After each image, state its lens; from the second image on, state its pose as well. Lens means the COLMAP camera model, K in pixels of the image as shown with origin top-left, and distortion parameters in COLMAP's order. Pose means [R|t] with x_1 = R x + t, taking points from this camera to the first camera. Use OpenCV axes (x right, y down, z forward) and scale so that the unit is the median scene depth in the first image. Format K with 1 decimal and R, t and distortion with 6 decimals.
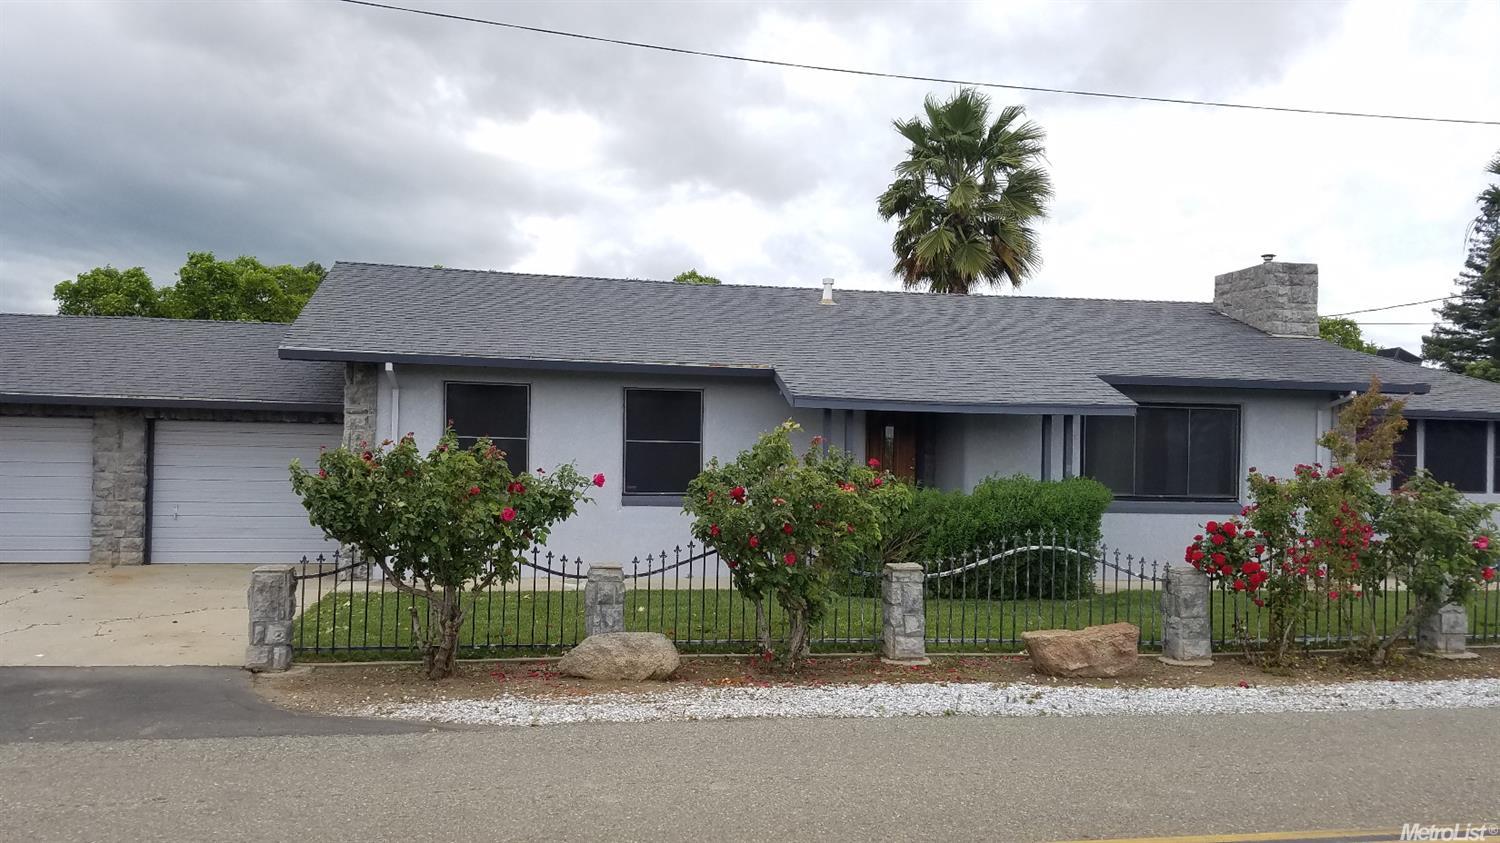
lens RADIAL K [[1289.5, 0, 735.2], [0, 1289.5, 418.9], [0, 0, 1]] dist [0.173919, -0.301407]
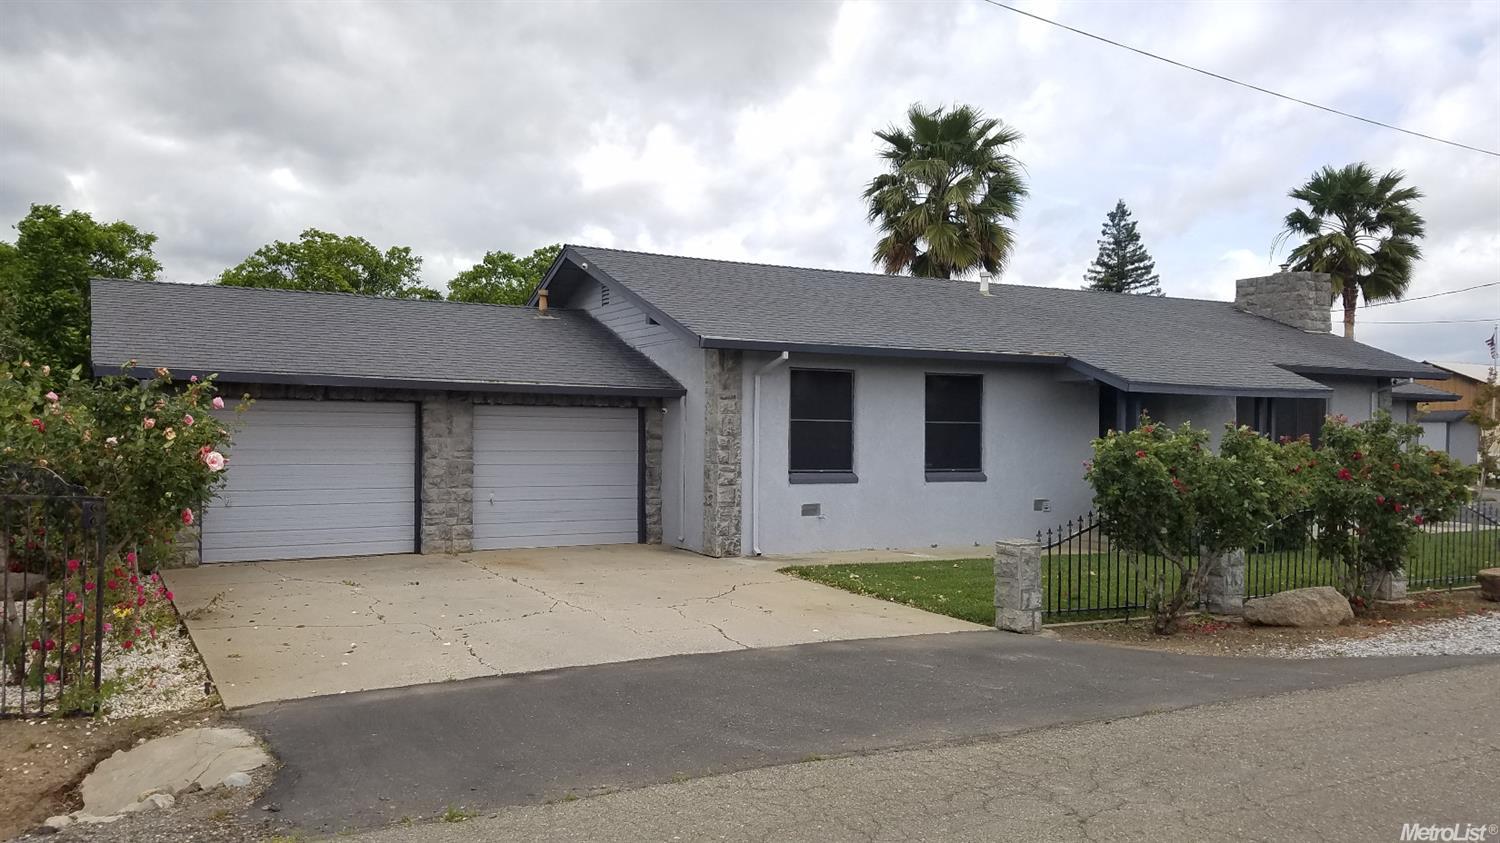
lens RADIAL K [[1289.5, 0, 735.2], [0, 1289.5, 418.9], [0, 0, 1]] dist [0.173919, -0.301407]
pose [[0.937721, -0.007901, 0.347299, -0.589971], [-0.000397, 0.999716, 0.023816, -0.011494], [-0.347389, -0.022471, 0.937452, 0.027060]]
